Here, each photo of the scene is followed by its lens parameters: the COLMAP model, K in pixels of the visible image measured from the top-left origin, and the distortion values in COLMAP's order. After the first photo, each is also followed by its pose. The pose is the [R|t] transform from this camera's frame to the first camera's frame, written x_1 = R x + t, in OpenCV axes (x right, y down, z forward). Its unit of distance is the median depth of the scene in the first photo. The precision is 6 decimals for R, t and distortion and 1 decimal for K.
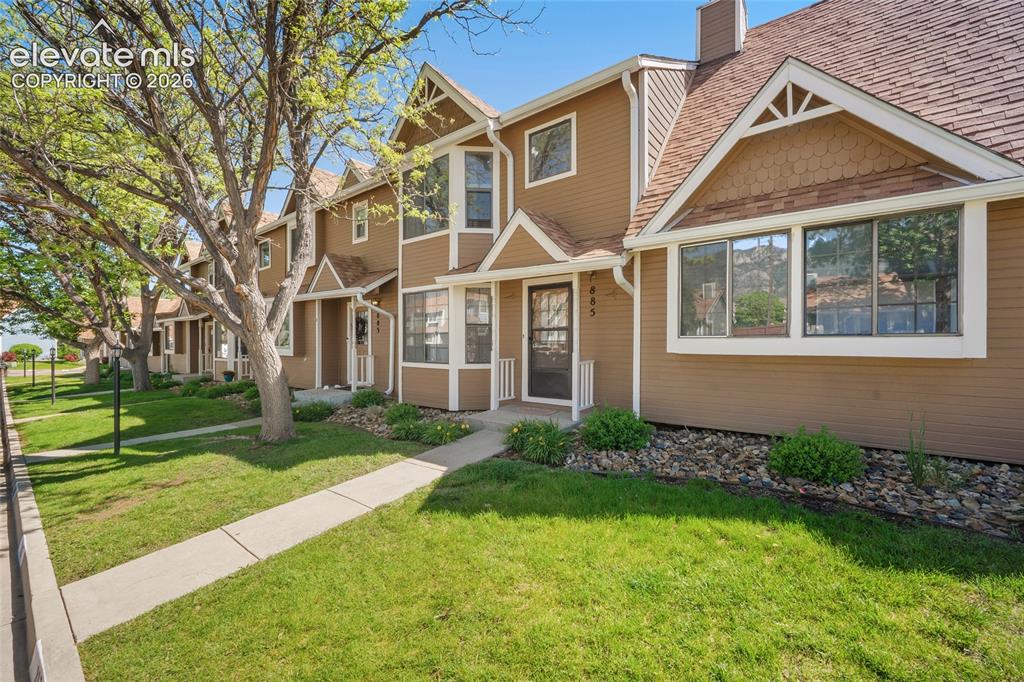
lens RADIAL K [[403.5, 0, 512.0], [0, 403.5, 341.0], [0, 0, 1]] dist [-0.001085, -0.000043]
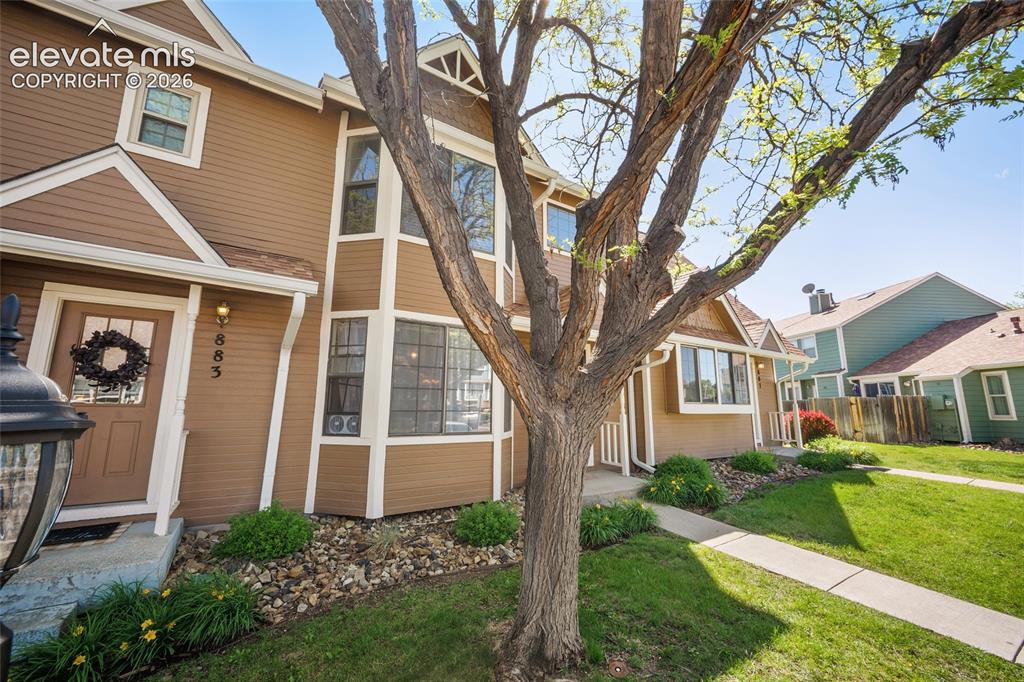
lens RADIAL K [[403.5, 0, 512.0], [0, 403.5, 341.0], [0, 0, 1]] dist [-0.001085, -0.000043]
pose [[0.339537, 0.161450, 0.926633, -1.022546], [-0.020424, 0.986192, -0.164344, 0.017111], [-0.940371, 0.036876, 0.338146, 0.889640]]
